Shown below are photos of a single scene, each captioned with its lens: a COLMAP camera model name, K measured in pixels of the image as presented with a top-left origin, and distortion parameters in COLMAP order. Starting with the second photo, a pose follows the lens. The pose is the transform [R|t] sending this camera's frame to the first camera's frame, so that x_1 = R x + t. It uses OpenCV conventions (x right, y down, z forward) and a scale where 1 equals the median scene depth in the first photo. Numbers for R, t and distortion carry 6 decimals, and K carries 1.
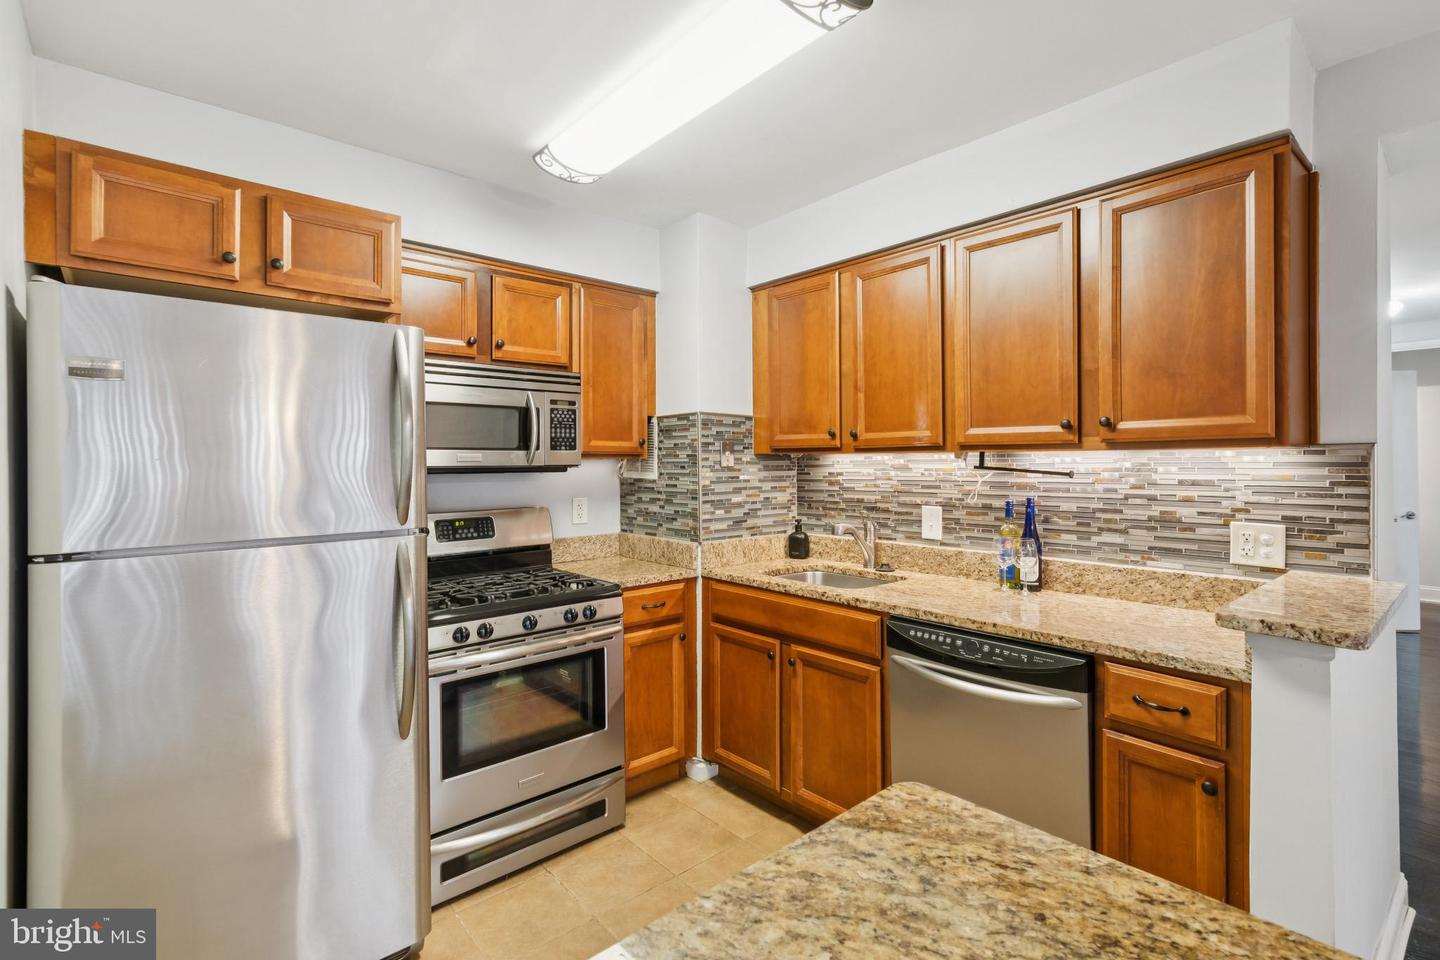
lens RADIAL K [[661.7, 0, 717.6], [0, 661.7, 468.6], [0, 0, 1]] dist [0.012055, 0.000915]
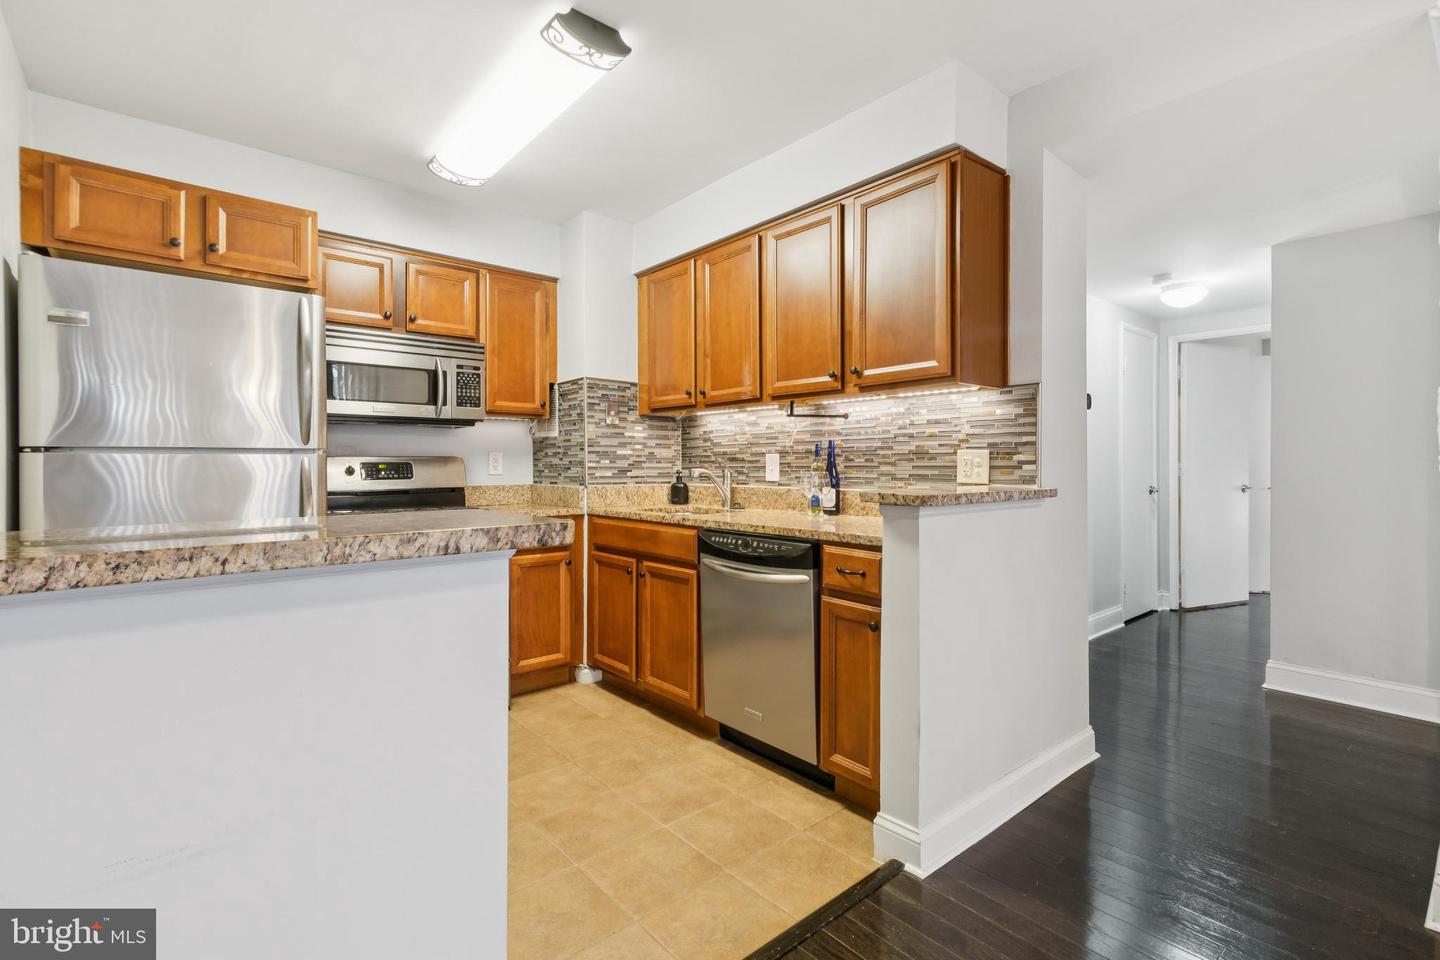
lens RADIAL K [[661.7, 0, 723.3], [0, 661.7, 477.6], [0, 0, 1]] dist [0.012055, 0.000915]
pose [[0.999774, 0.003532, -0.020961, 0.302208], [-0.003468, 0.999989, 0.003104, 0.112377], [0.020971, -0.003031, 0.999775, -0.239865]]
